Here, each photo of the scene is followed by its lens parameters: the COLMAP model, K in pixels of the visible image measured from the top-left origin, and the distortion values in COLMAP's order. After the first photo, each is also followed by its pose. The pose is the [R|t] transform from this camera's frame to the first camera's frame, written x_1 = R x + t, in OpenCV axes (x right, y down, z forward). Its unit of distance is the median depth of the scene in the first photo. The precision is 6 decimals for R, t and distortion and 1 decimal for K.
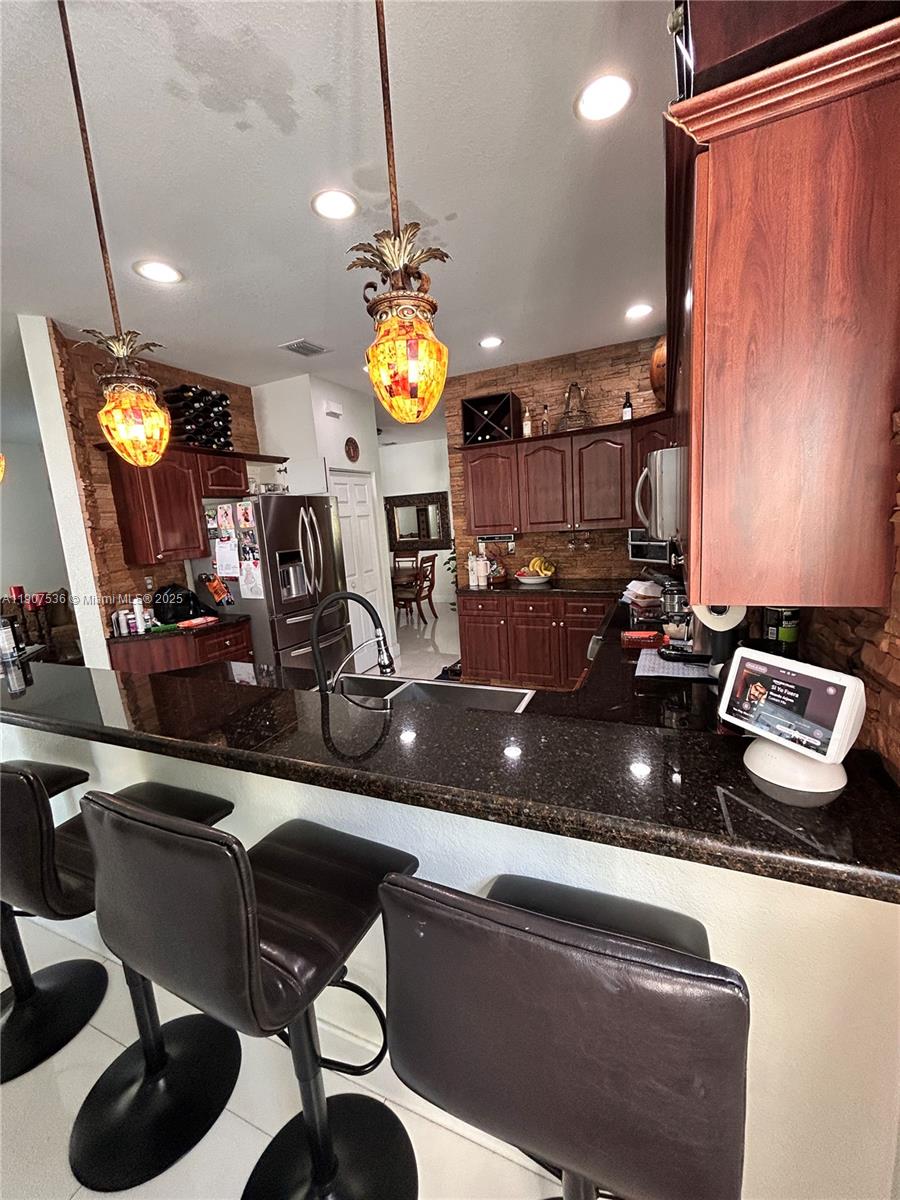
lens RADIAL K [[485.1, 0, 446.6], [0, 485.1, 598.3], [0, 0, 1]] dist [-0.004078, 0.002101]
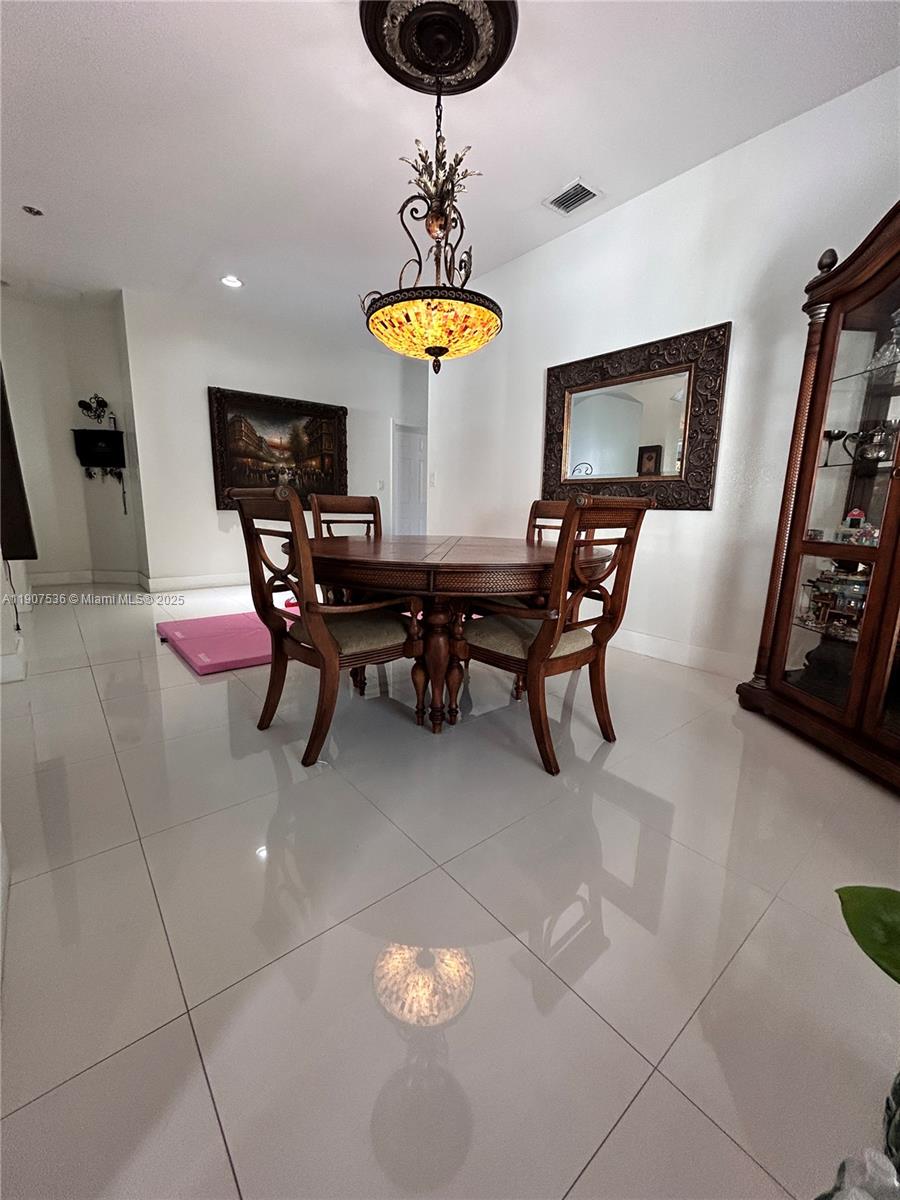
lens RADIAL K [[485.1, 0, 449.8], [0, 485.1, 603.0], [0, 0, 1]] dist [-0.004078, 0.002101]
pose [[0.895522, 0.172248, -0.410331, -0.002051], [-0.155053, 0.985047, 0.075109, -0.036923], [0.417132, -0.003639, 0.908838, 0.652195]]
